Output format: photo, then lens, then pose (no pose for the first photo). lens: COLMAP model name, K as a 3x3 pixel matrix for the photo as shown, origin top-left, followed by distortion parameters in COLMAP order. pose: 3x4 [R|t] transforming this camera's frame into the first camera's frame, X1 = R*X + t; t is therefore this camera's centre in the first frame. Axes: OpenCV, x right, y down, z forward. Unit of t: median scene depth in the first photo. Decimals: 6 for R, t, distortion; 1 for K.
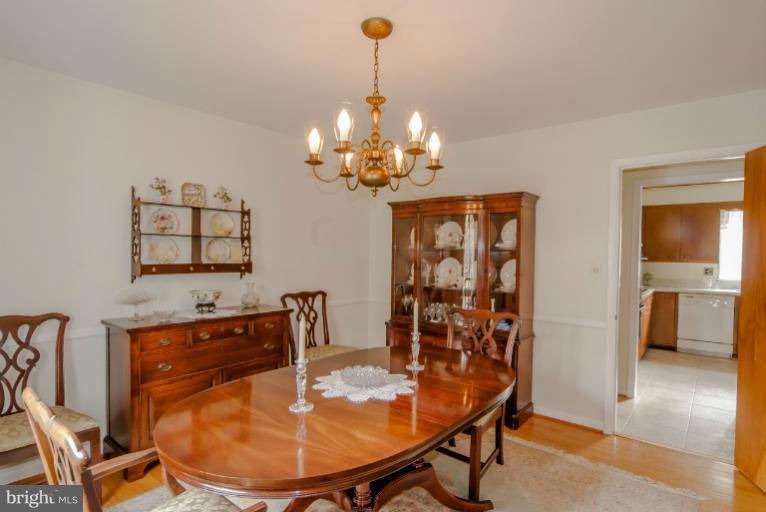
lens RADIAL K [[414.3, 0, 383.0], [0, 414.3, 256.0], [0, 0, 1]] dist [-0.005719, -0.000308]
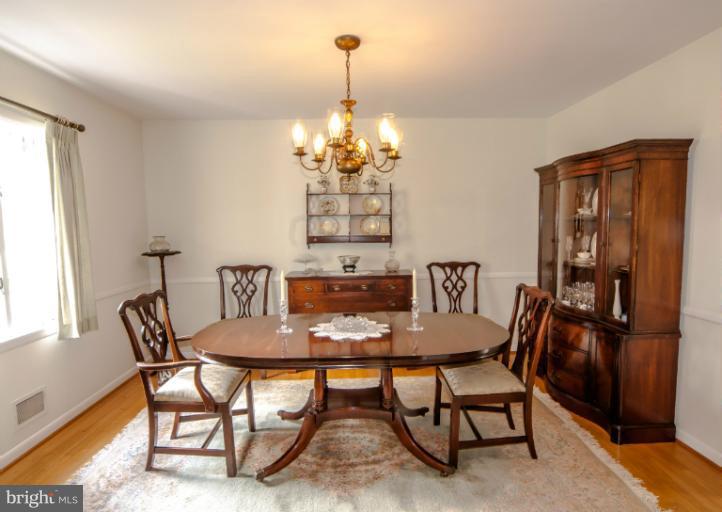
lens RADIAL K [[430.0, 0, 361.0], [0, 430.0, 256.0], [0, 0, 1]] dist [0.003293, -0.000067]
pose [[0.671700, 0.034231, -0.740032, 0.630062], [0.013698, 0.998187, 0.058606, 0.003016], [0.740696, -0.049503, 0.670014, 0.094475]]
